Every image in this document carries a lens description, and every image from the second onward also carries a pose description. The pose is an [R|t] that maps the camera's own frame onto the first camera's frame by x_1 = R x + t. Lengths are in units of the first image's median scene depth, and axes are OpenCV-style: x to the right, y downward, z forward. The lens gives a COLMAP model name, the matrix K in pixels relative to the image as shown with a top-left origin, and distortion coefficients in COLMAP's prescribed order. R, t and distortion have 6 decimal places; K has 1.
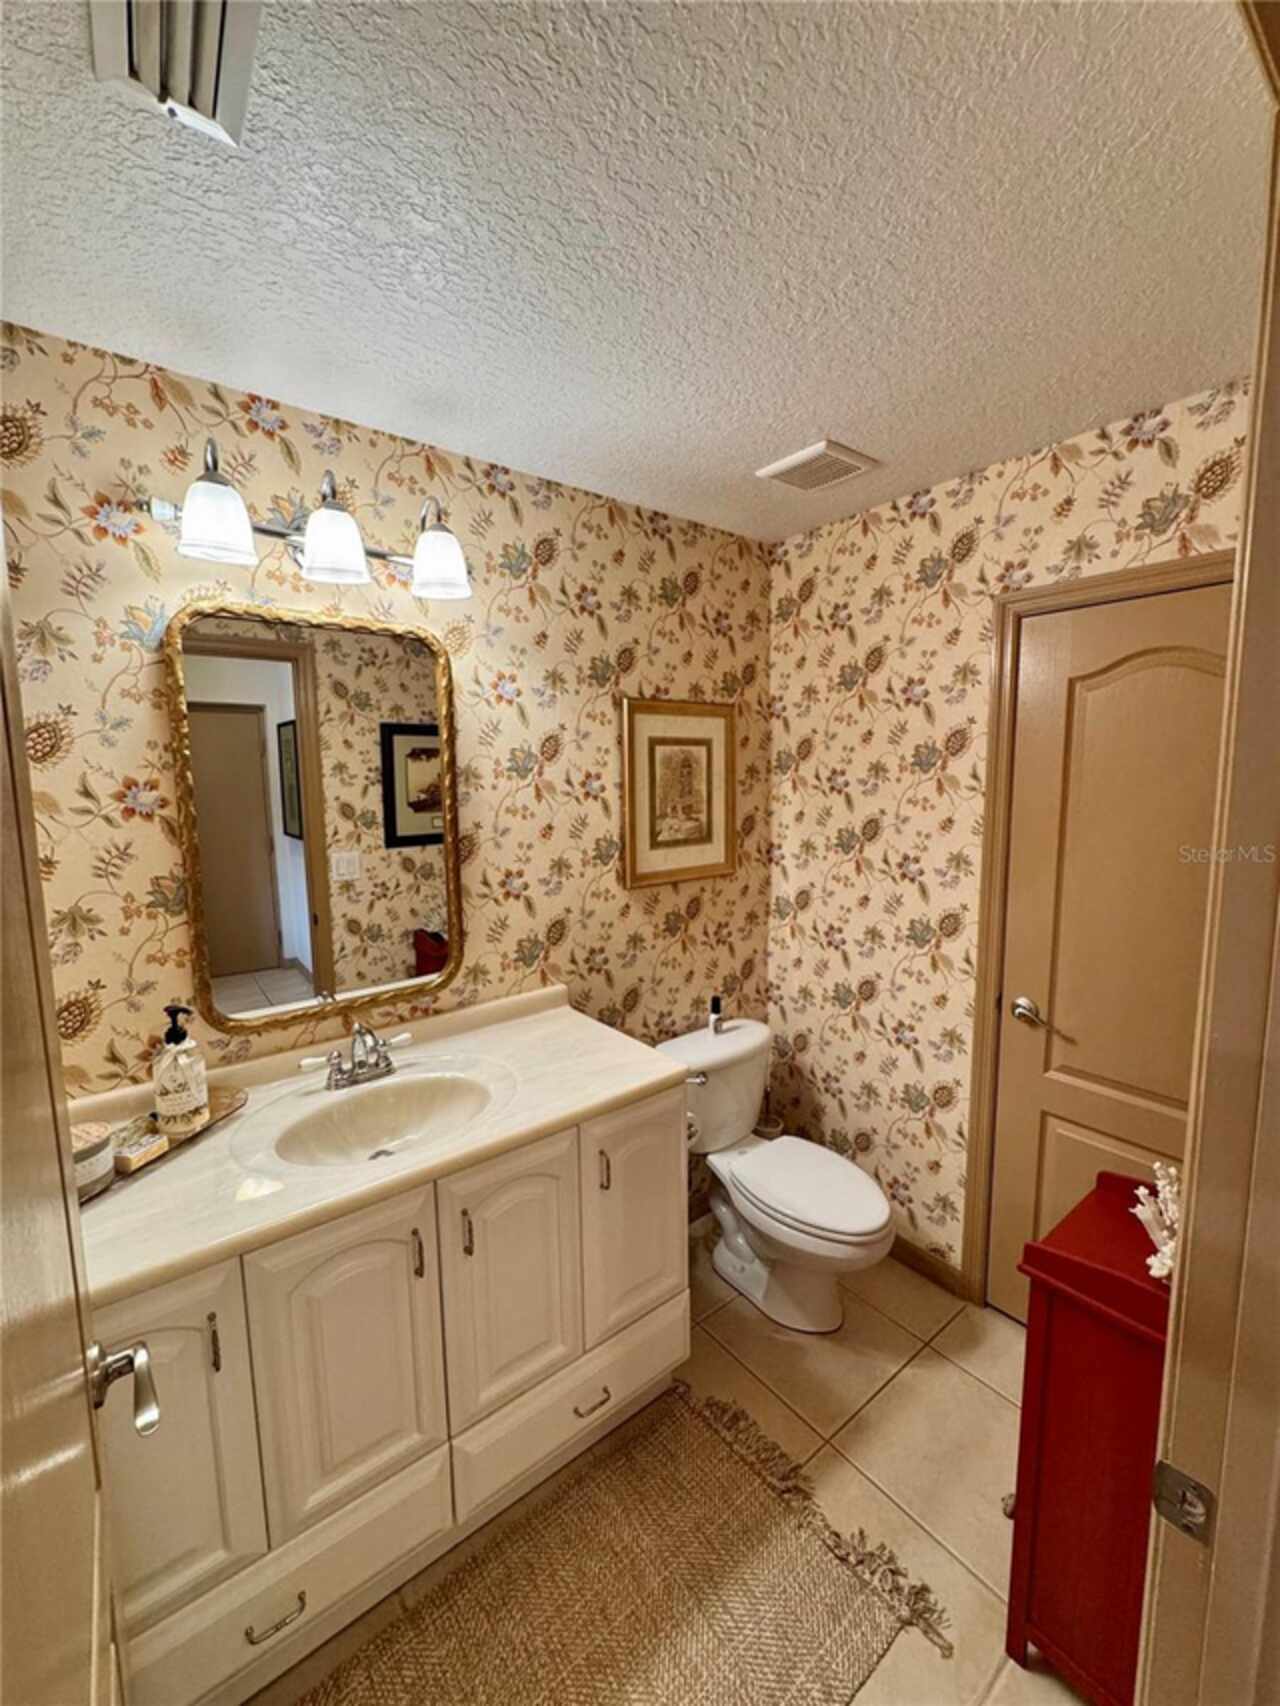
lens RADIAL K [[683.4, 0, 641.0], [0, 683.4, 852.0], [0, 0, 1]] dist [-0.003897, -0.000363]
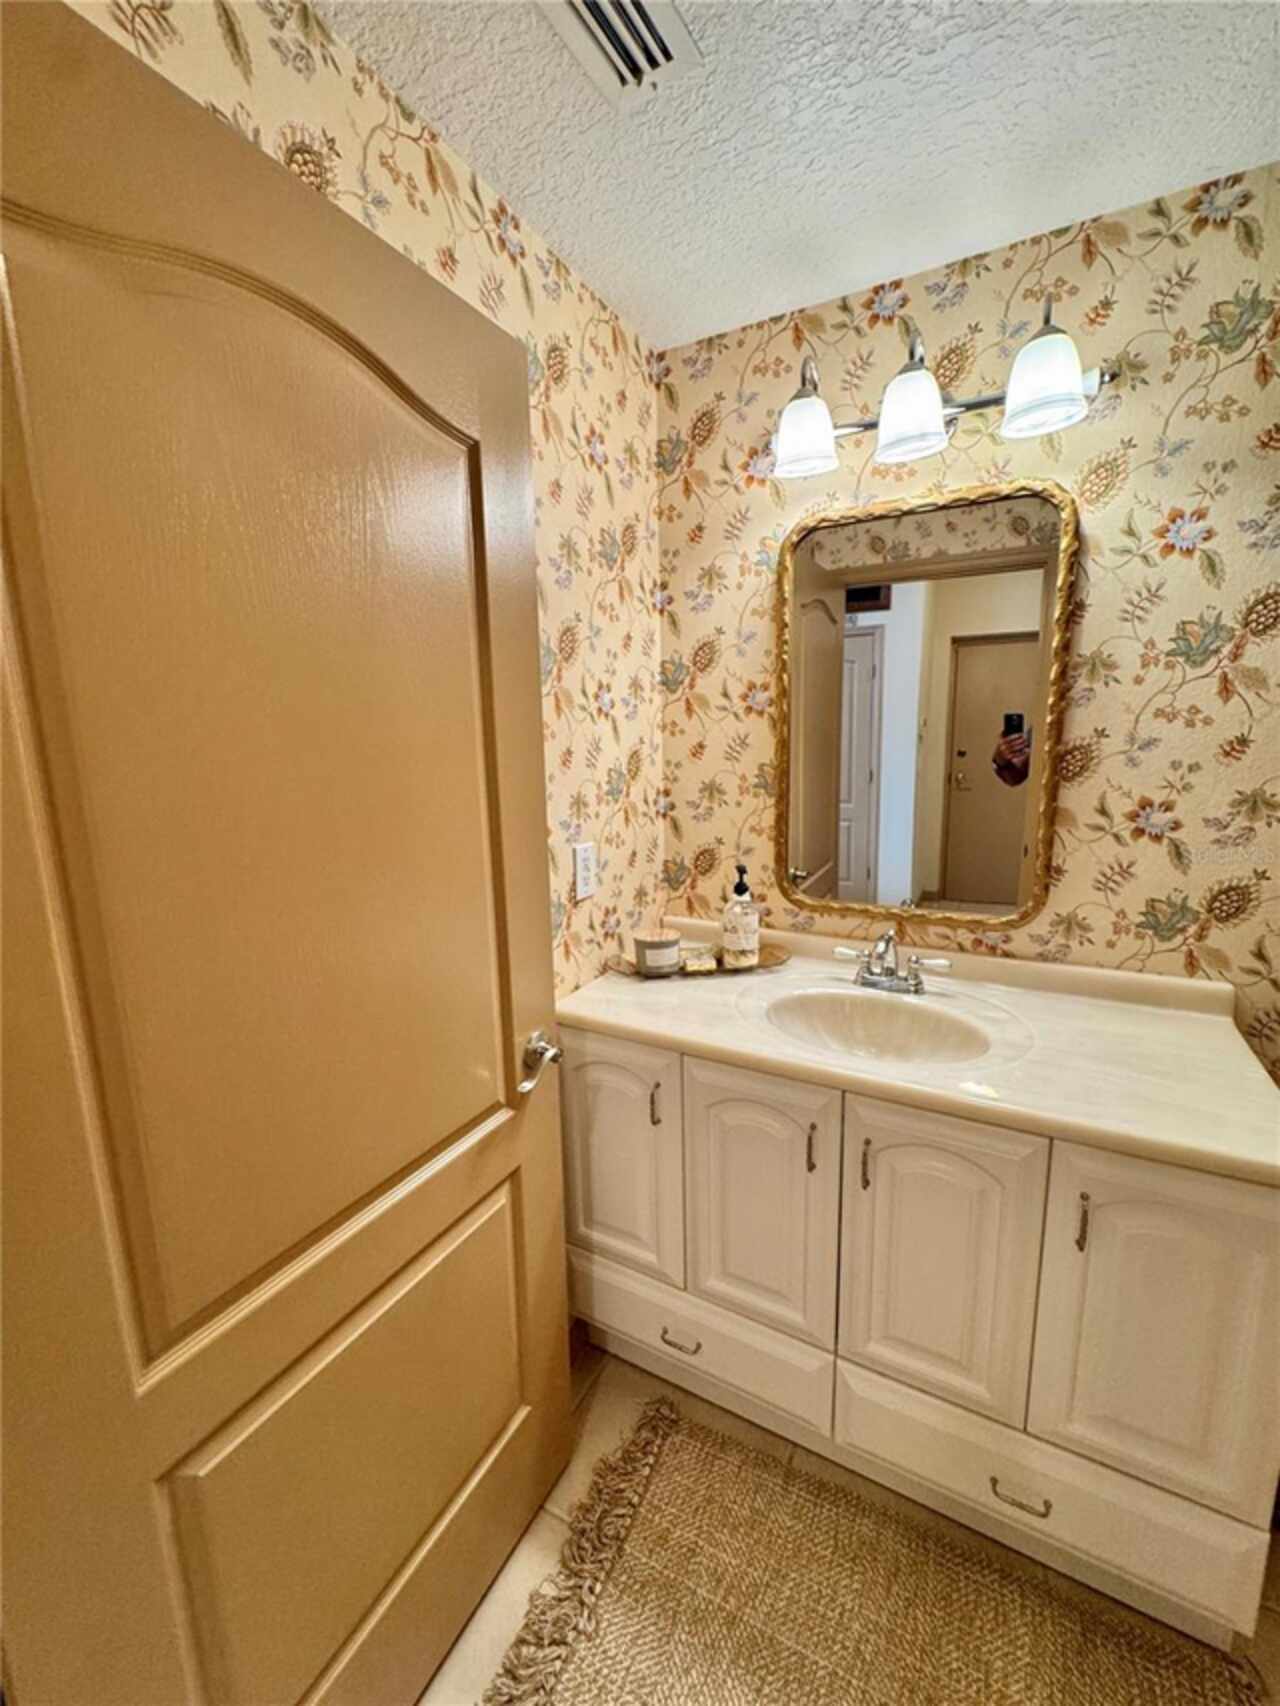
lens RADIAL K [[683.4, 0, 641.0], [0, 683.4, 852.0], [0, 0, 1]] dist [-0.003897, -0.000363]
pose [[0.386909, 0.165717, -0.907105, 0.319391], [-0.091742, 0.985756, 0.140955, 0.036795], [0.917543, 0.028683, 0.396601, 0.287403]]
